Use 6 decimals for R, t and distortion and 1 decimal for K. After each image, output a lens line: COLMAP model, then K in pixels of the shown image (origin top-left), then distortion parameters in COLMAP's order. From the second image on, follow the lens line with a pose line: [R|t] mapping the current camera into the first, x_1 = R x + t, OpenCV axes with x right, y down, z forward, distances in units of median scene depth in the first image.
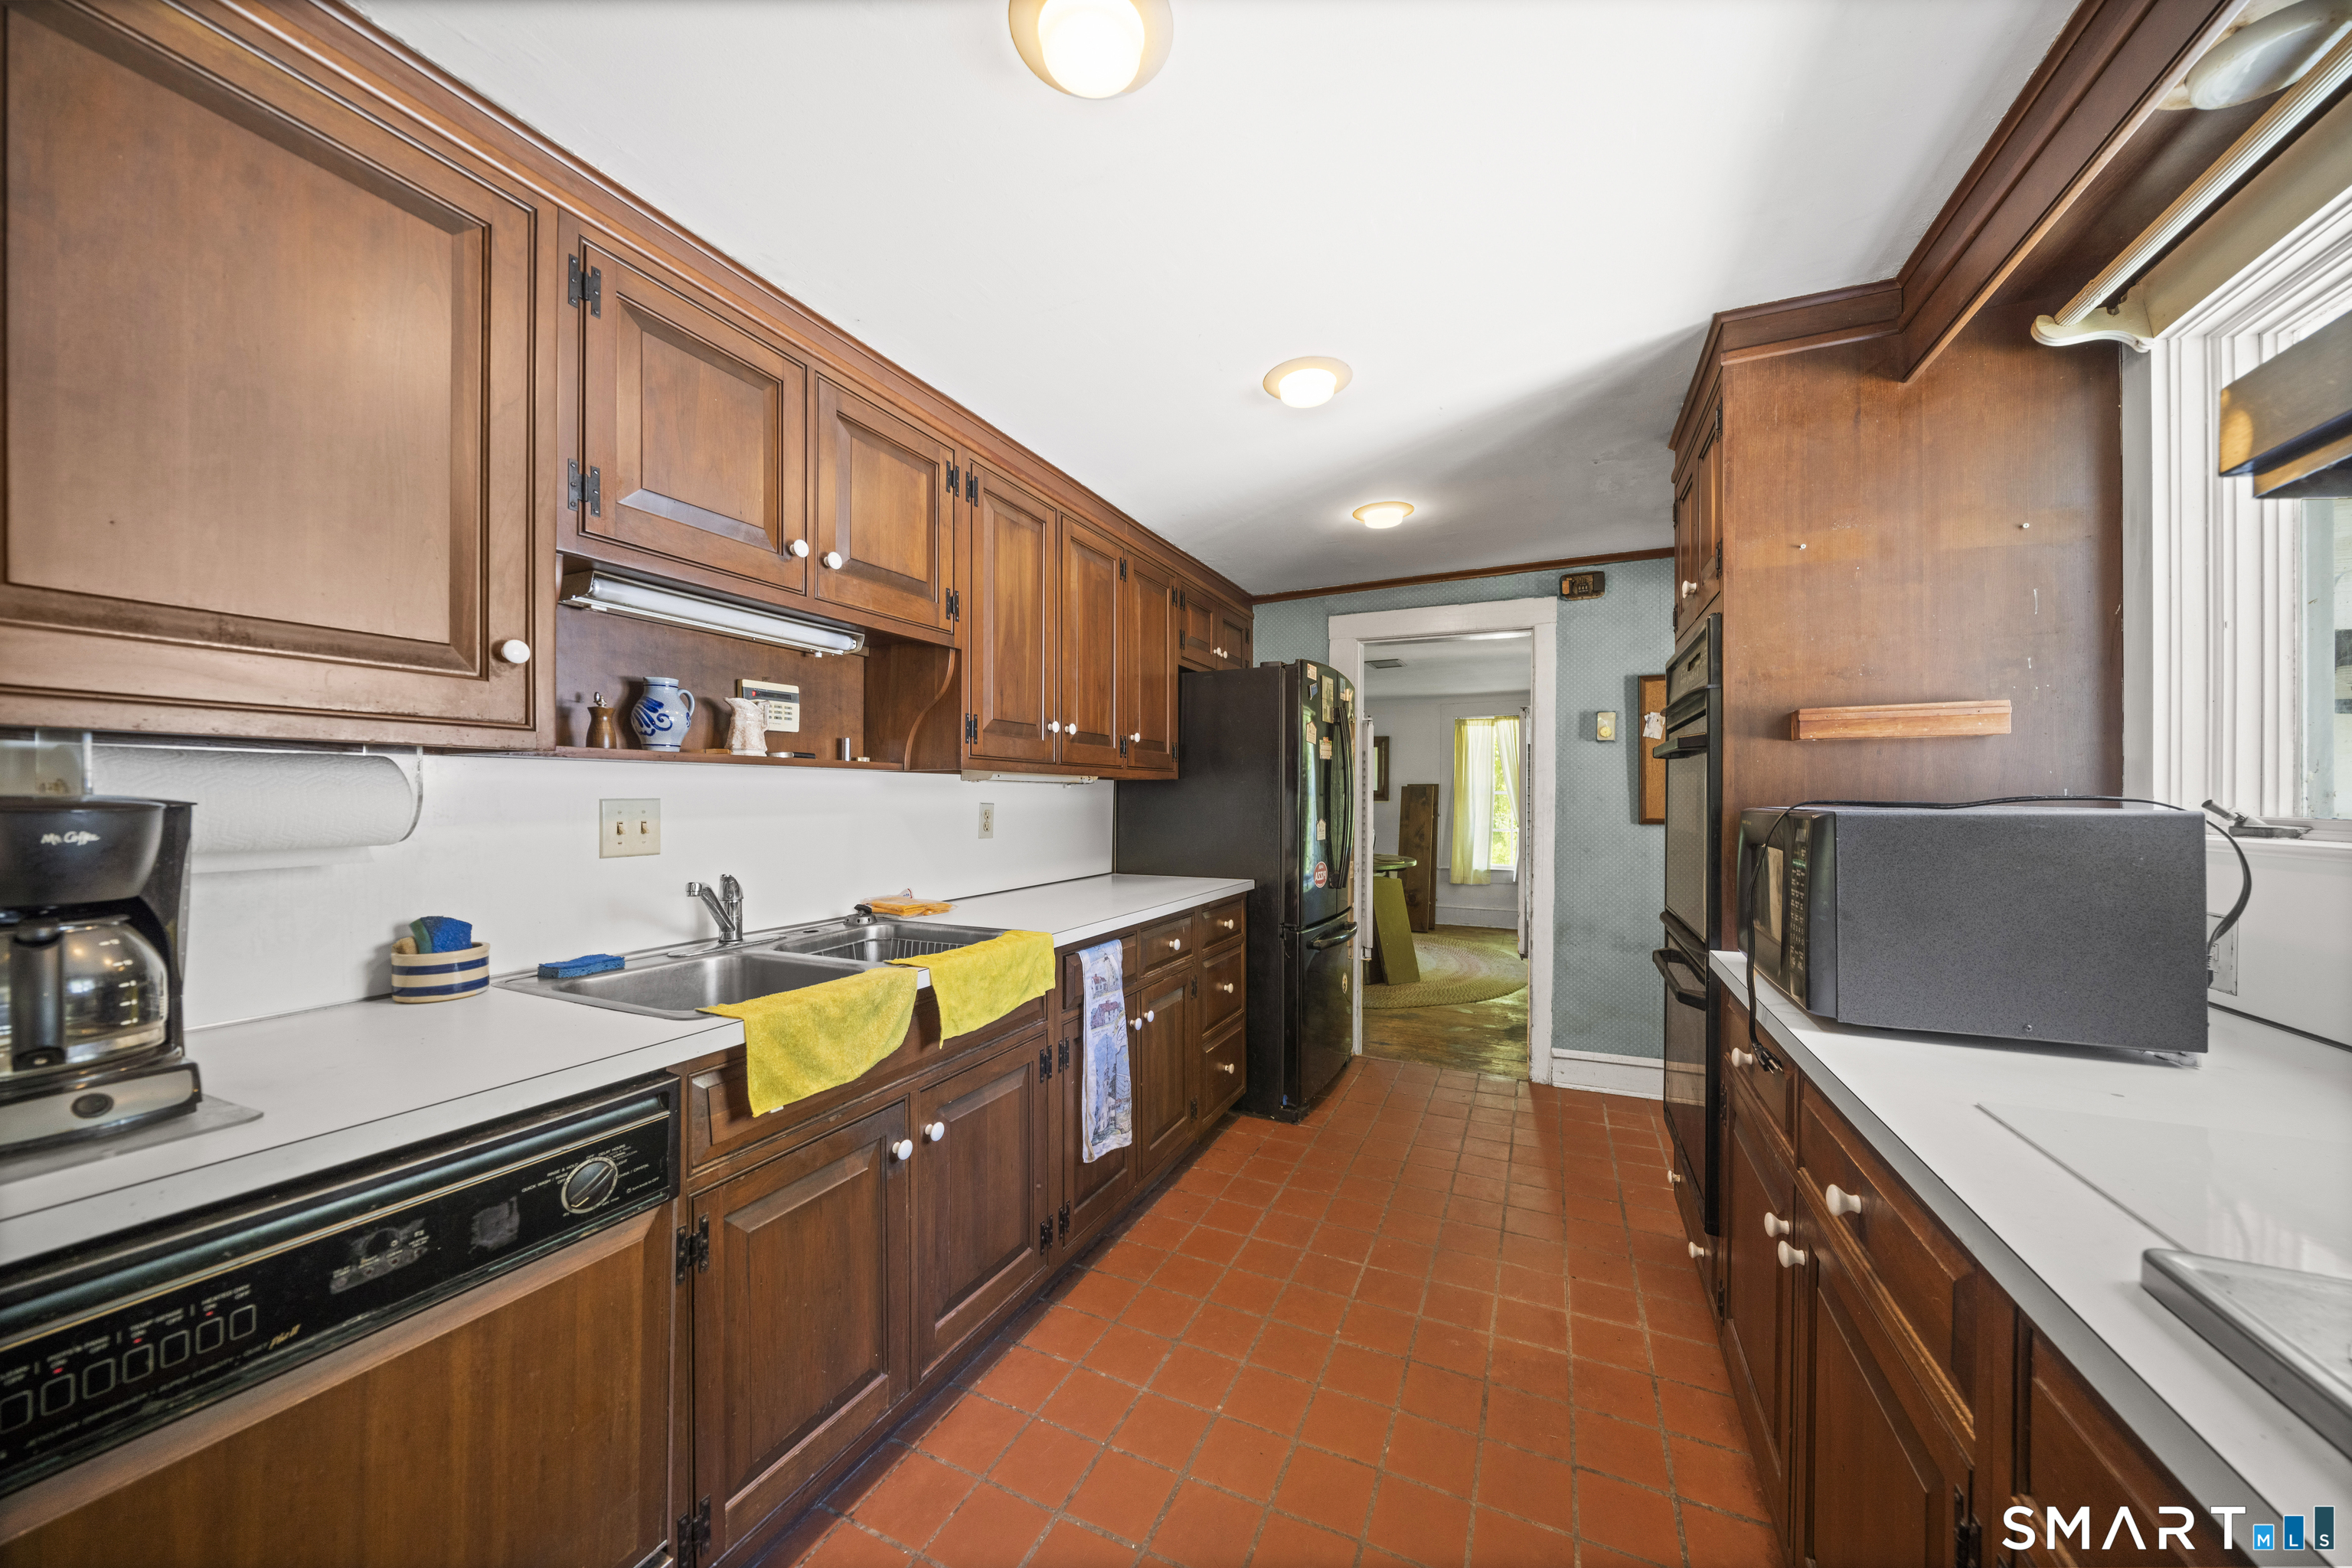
lens RADIAL K [[799.3, 0, 1183.8], [0, 799.3, 791.7], [0, 0, 1]] dist [-0.006739, -0.000106]
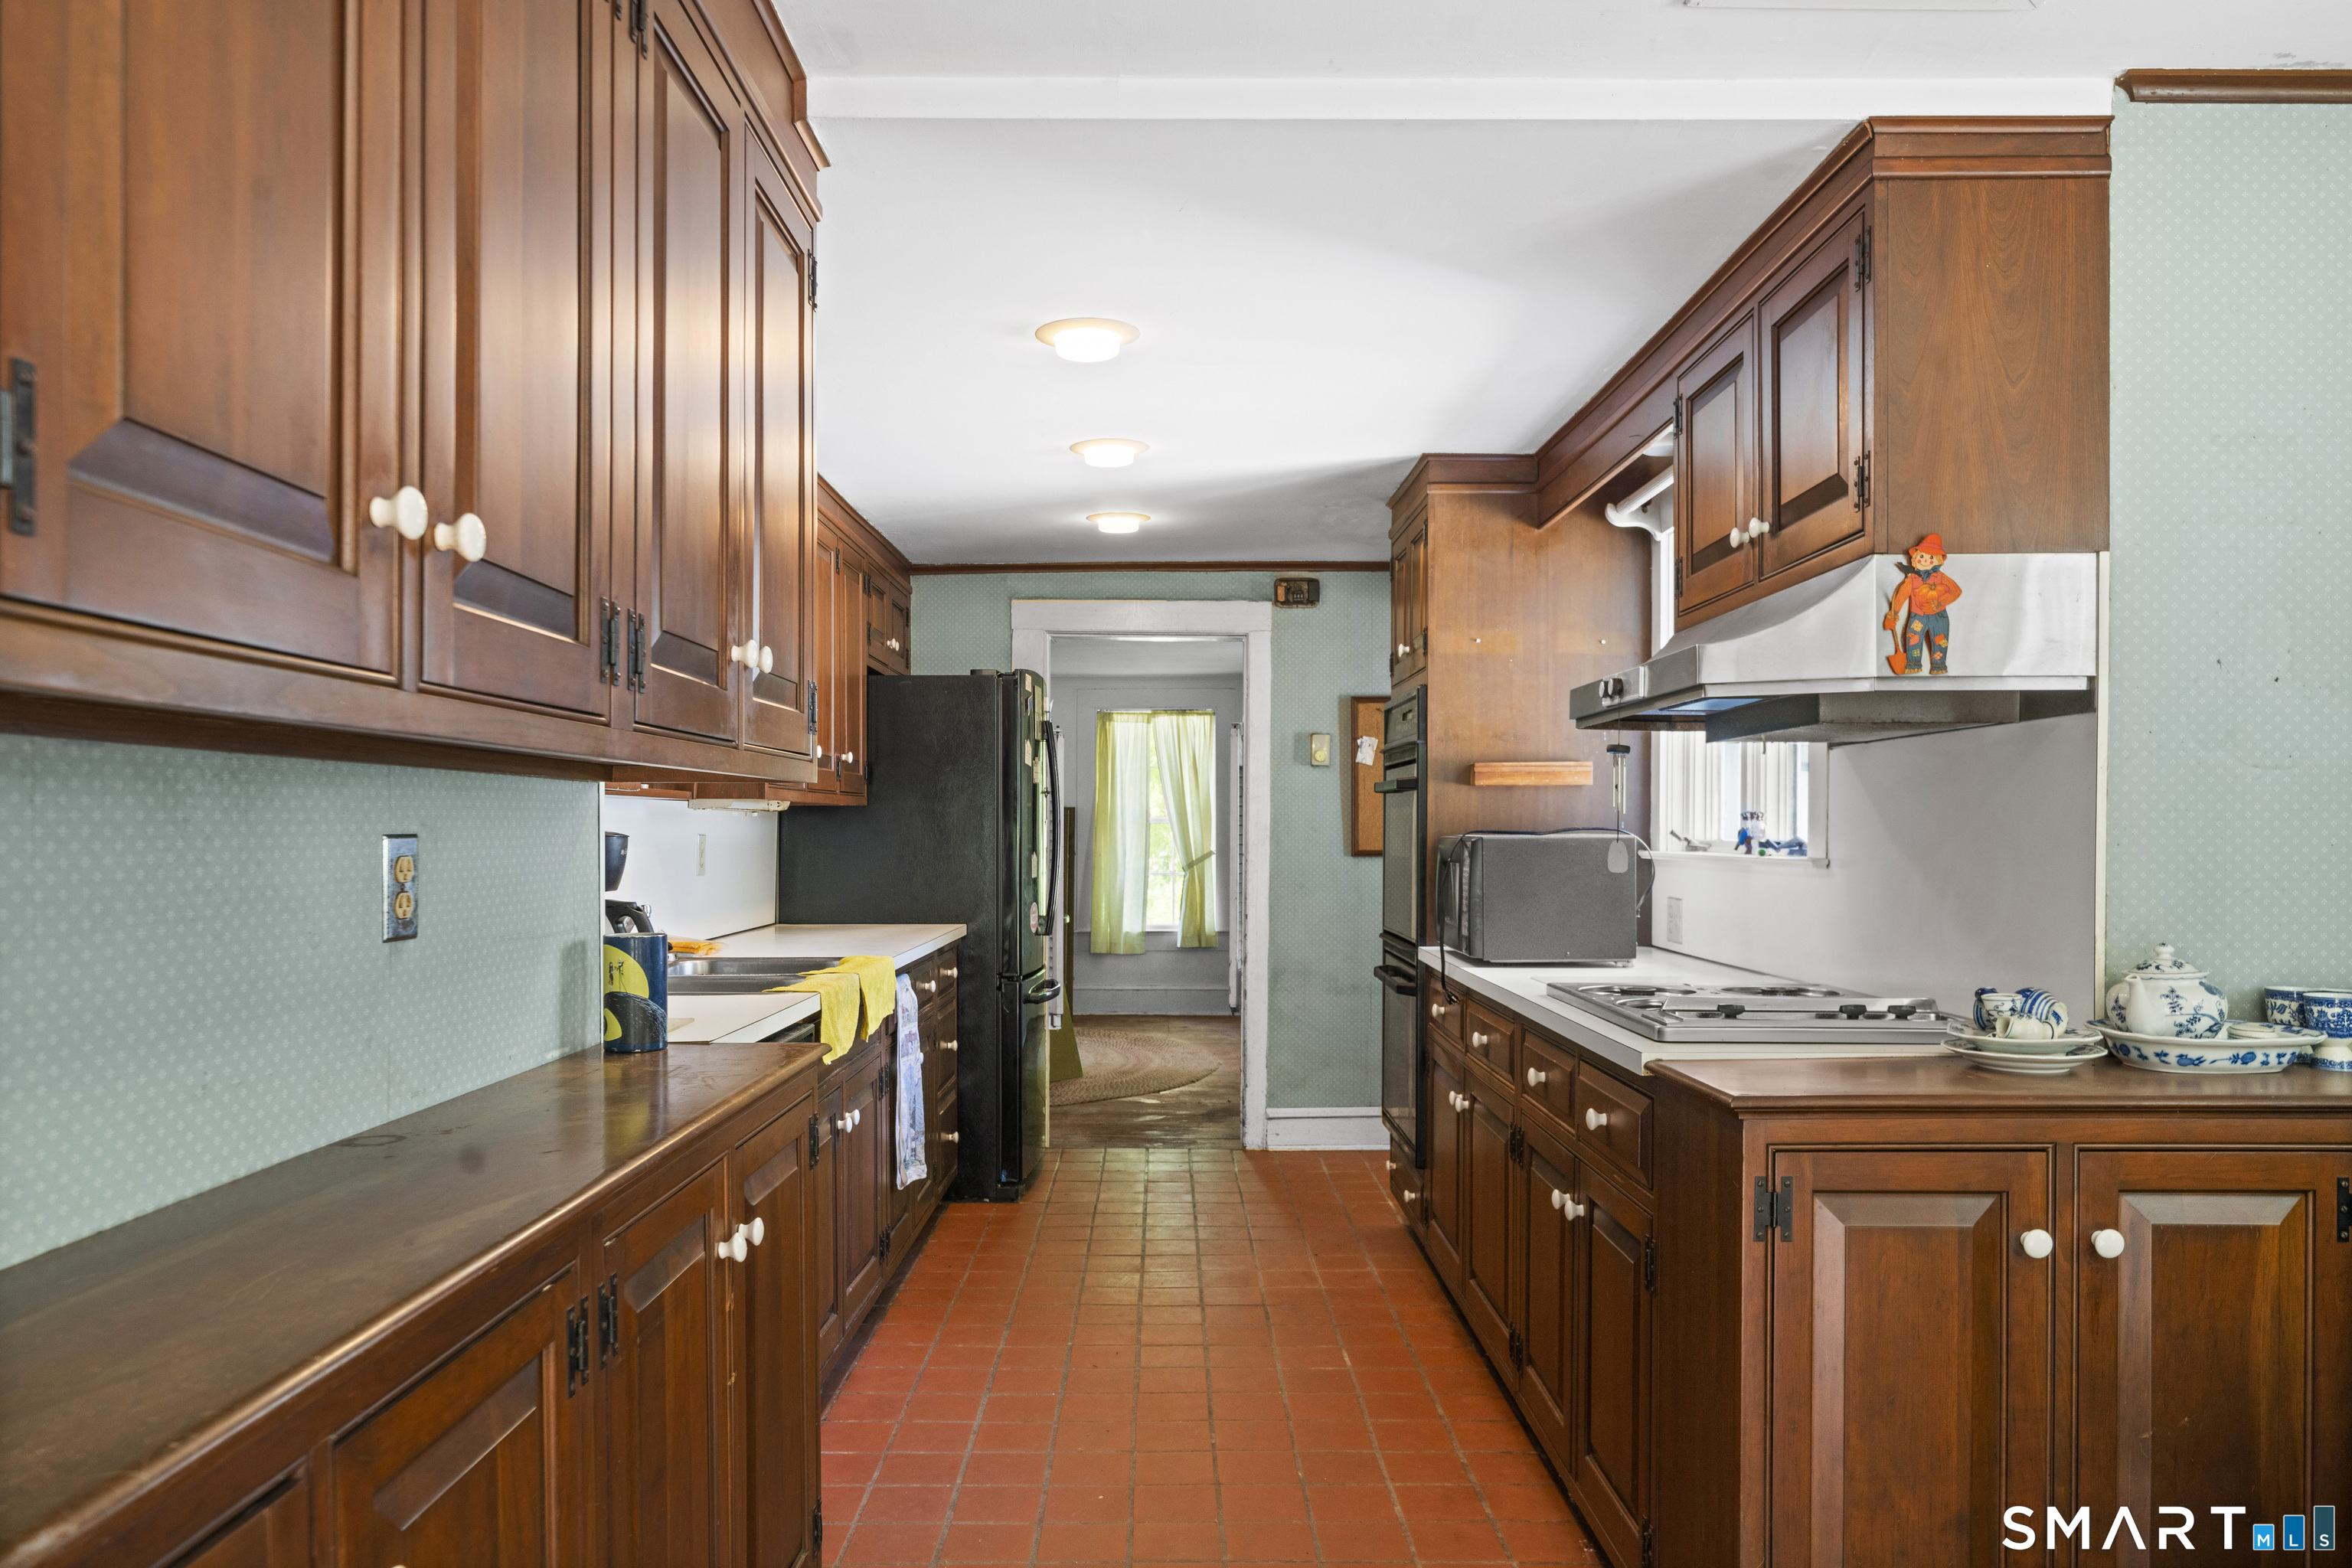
lens RADIAL K [[1616.9, 0, 1172.4], [0, 1616.9, 803.9], [0, 0, 1]] dist [0.012832, 0.000392]
pose [[0.906655, 0.005661, 0.421835, -0.632795], [-0.002835, 0.999969, -0.007327, -0.009331], [-0.421864, 0.005447, 0.906643, -0.947002]]
